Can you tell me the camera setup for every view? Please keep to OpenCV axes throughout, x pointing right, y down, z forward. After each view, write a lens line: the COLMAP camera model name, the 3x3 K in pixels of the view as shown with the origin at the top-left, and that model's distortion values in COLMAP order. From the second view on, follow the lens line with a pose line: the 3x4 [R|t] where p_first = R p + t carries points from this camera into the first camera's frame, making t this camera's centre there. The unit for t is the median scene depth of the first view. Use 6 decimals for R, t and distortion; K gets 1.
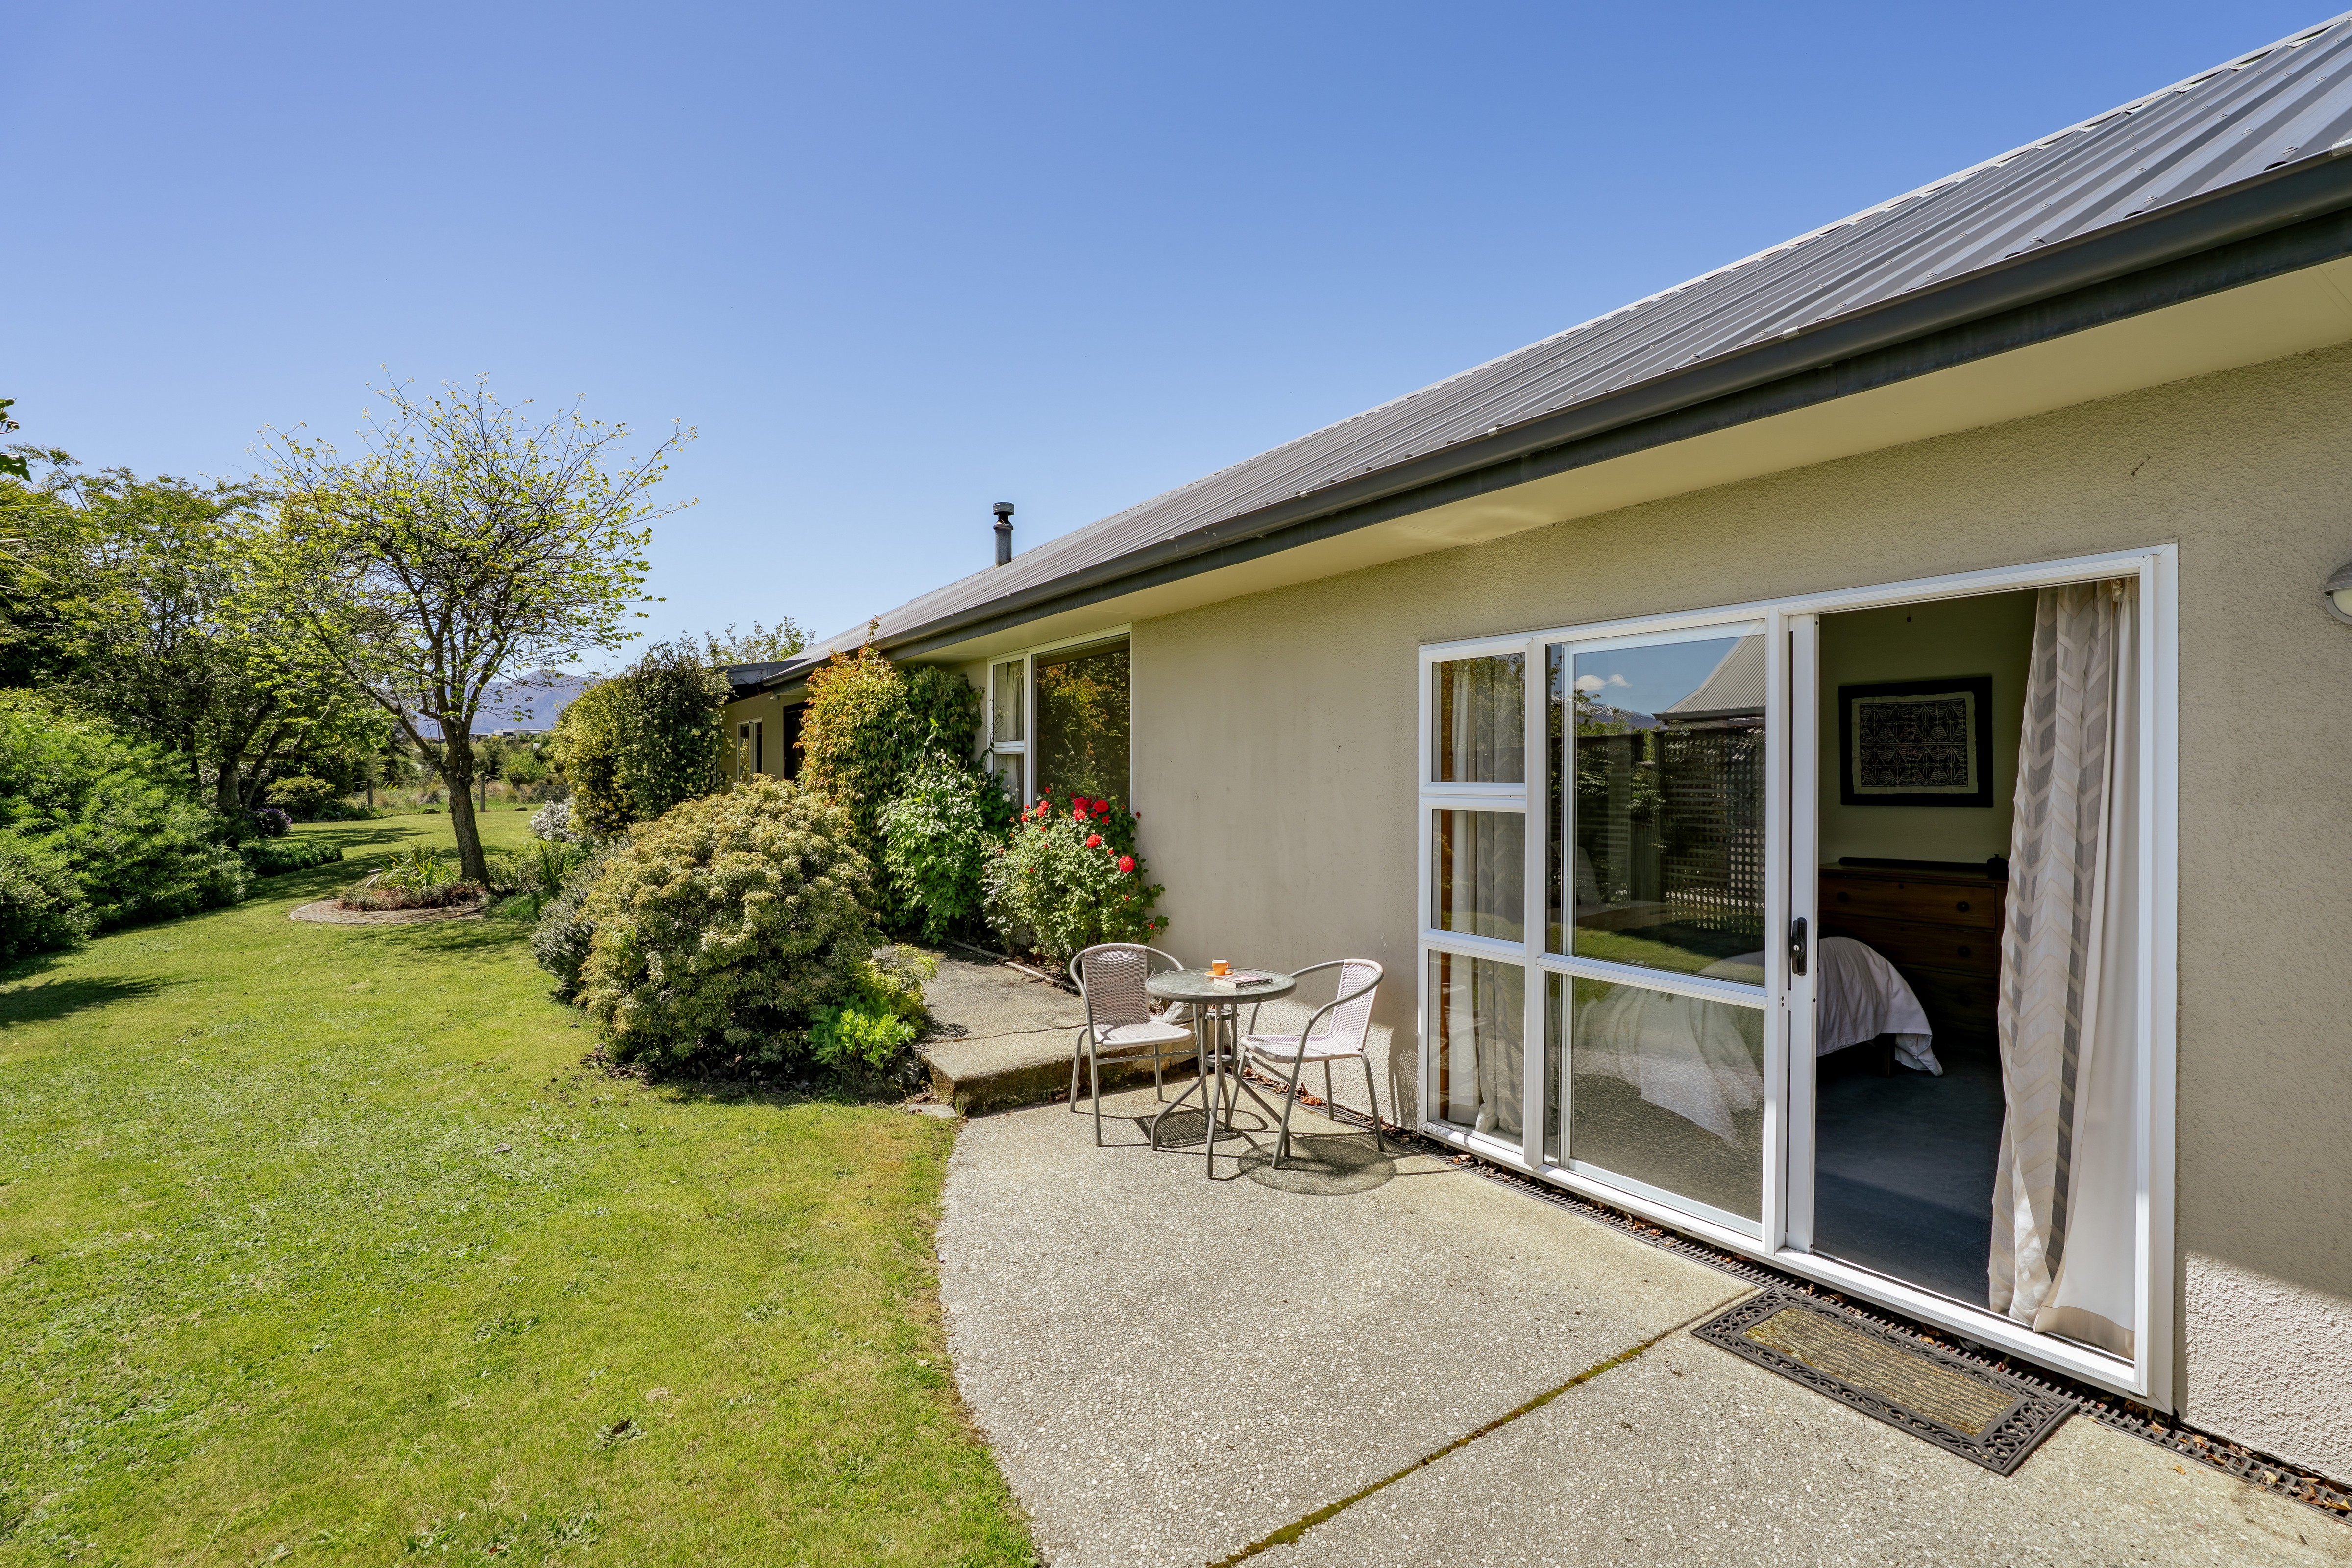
lens RADIAL K [[1071.7, 0, 1176.0], [0, 1071.7, 784.0], [0, 0, 1]] dist [-0.000588, 0.000391]
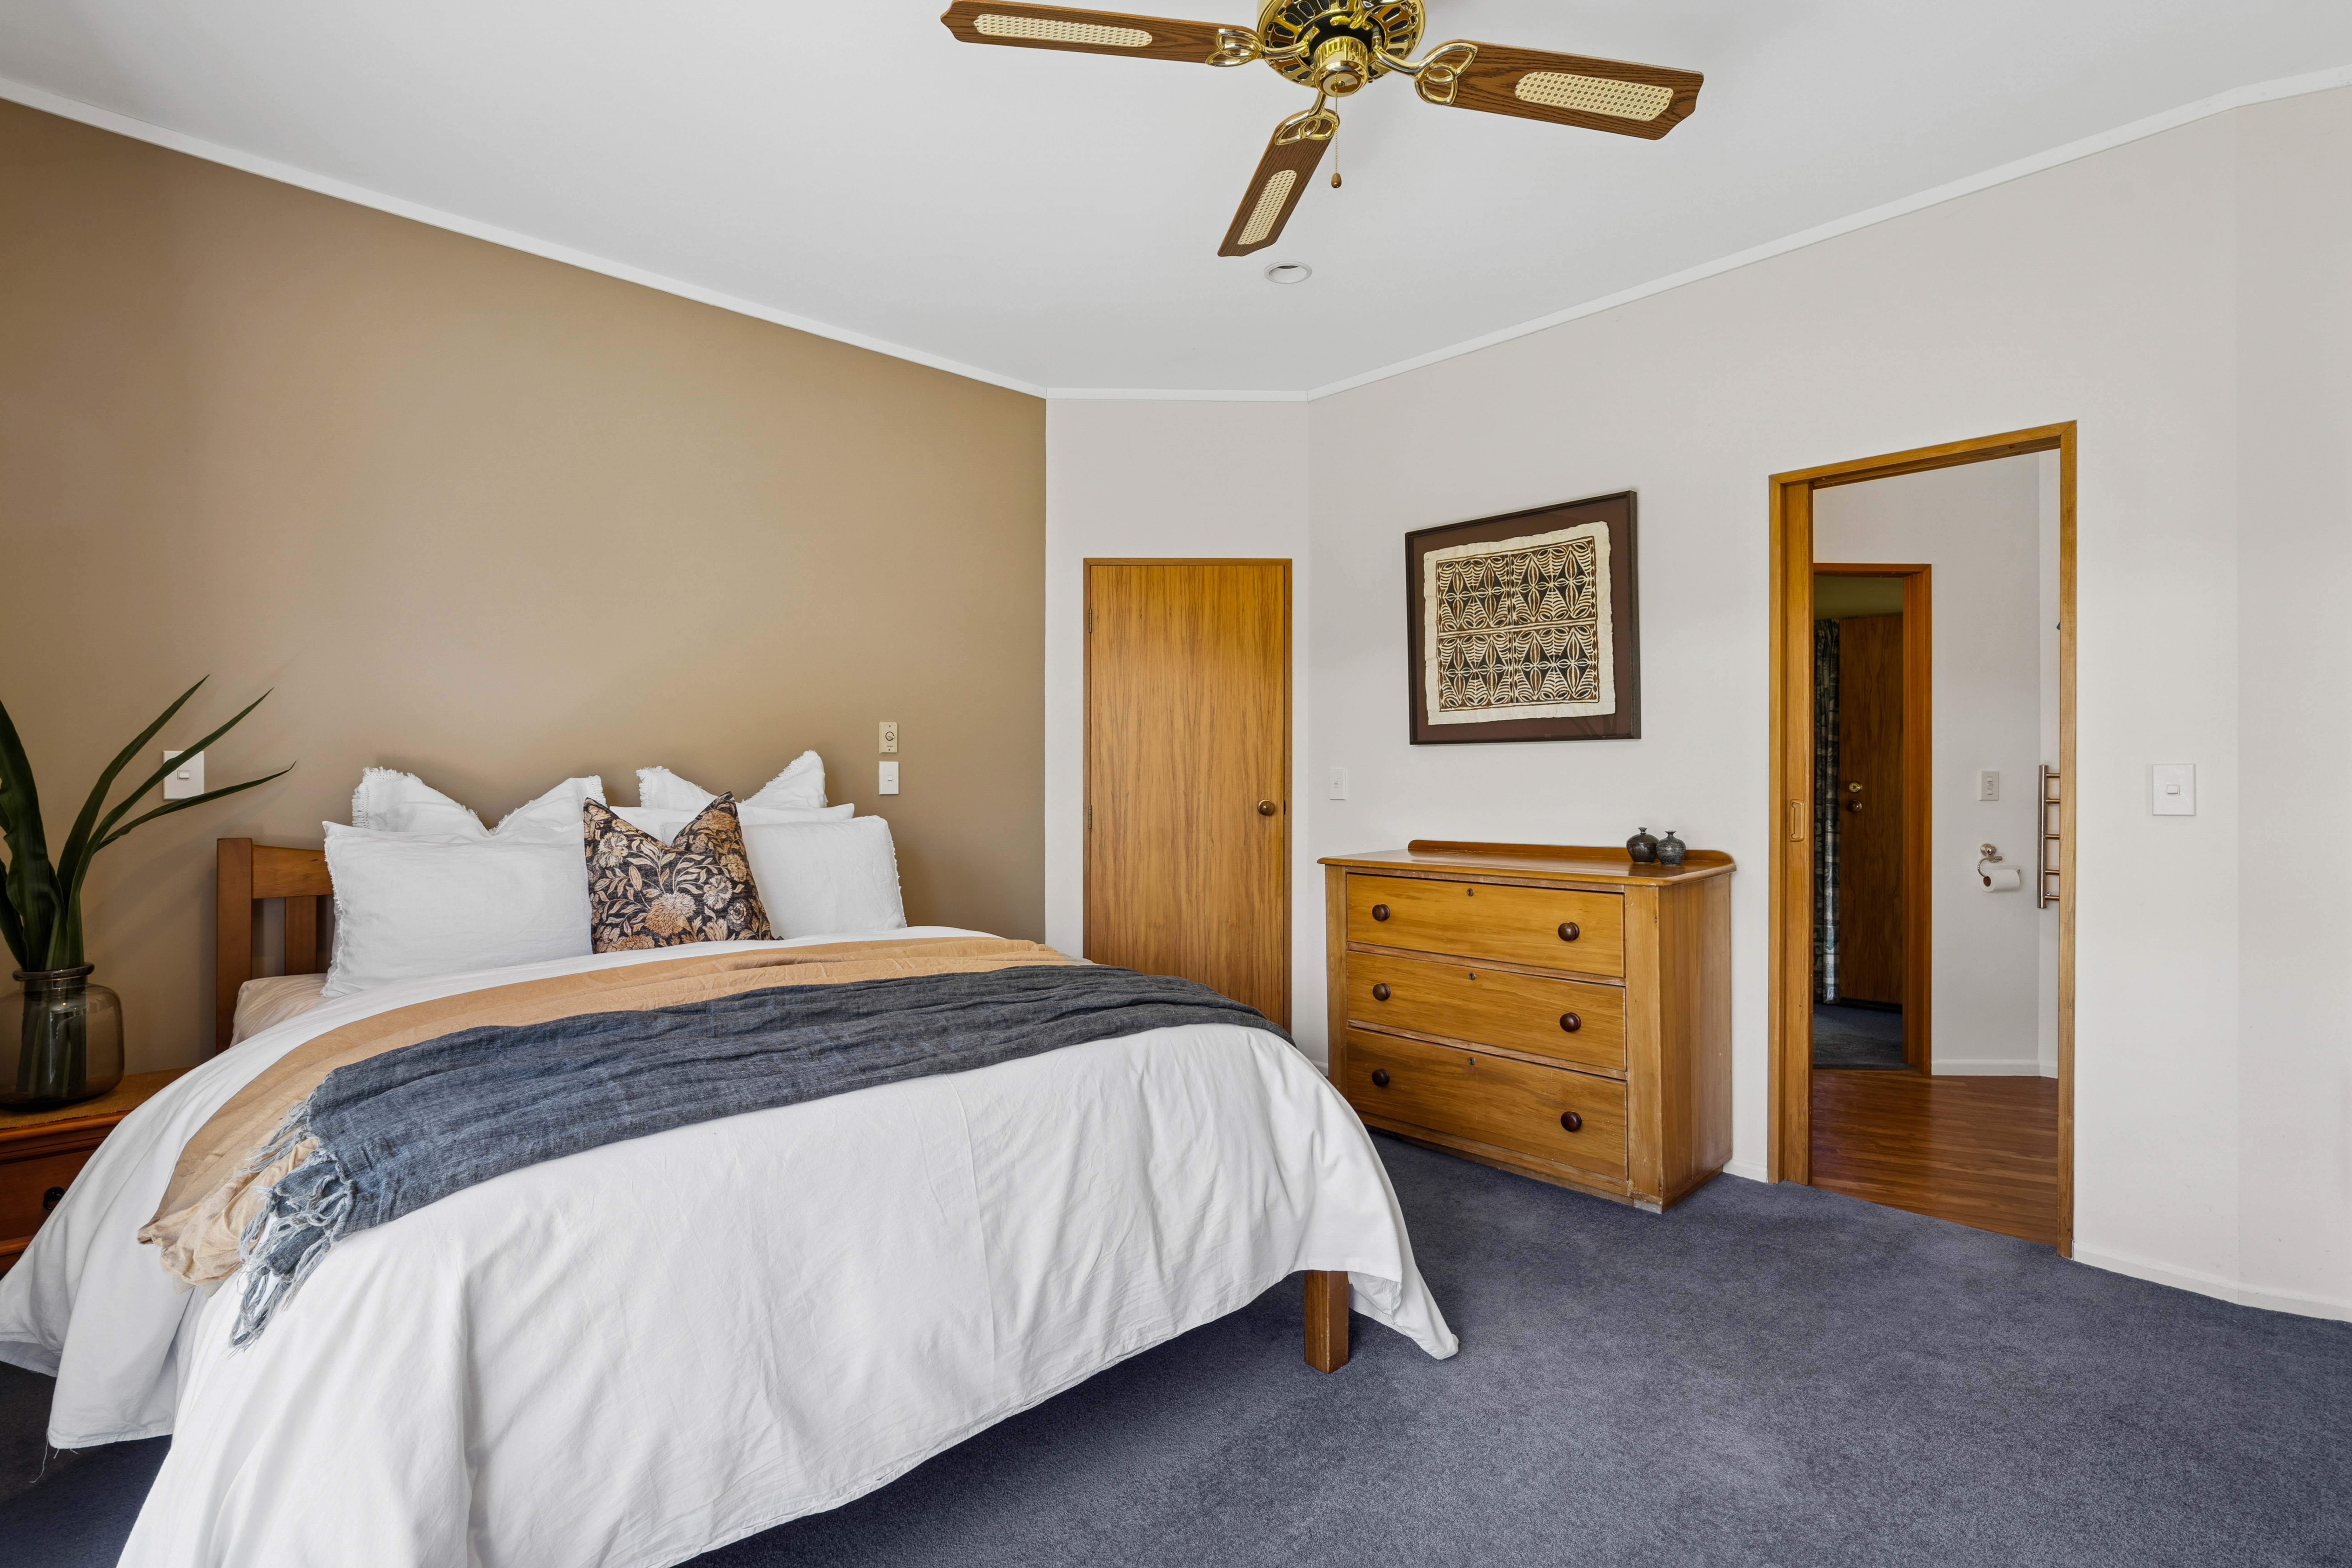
lens RADIAL K [[1071.7, 0, 1176.0], [0, 1071.7, 784.0], [0, 0, 1]] dist [-0.000588, 0.000391]
pose [[0.991315, -0.001671, 0.131498, 0.466085], [0.002000, 0.999995, -0.002376, 0.044348], [-0.131494, 0.002619, 0.991314, 0.506867]]
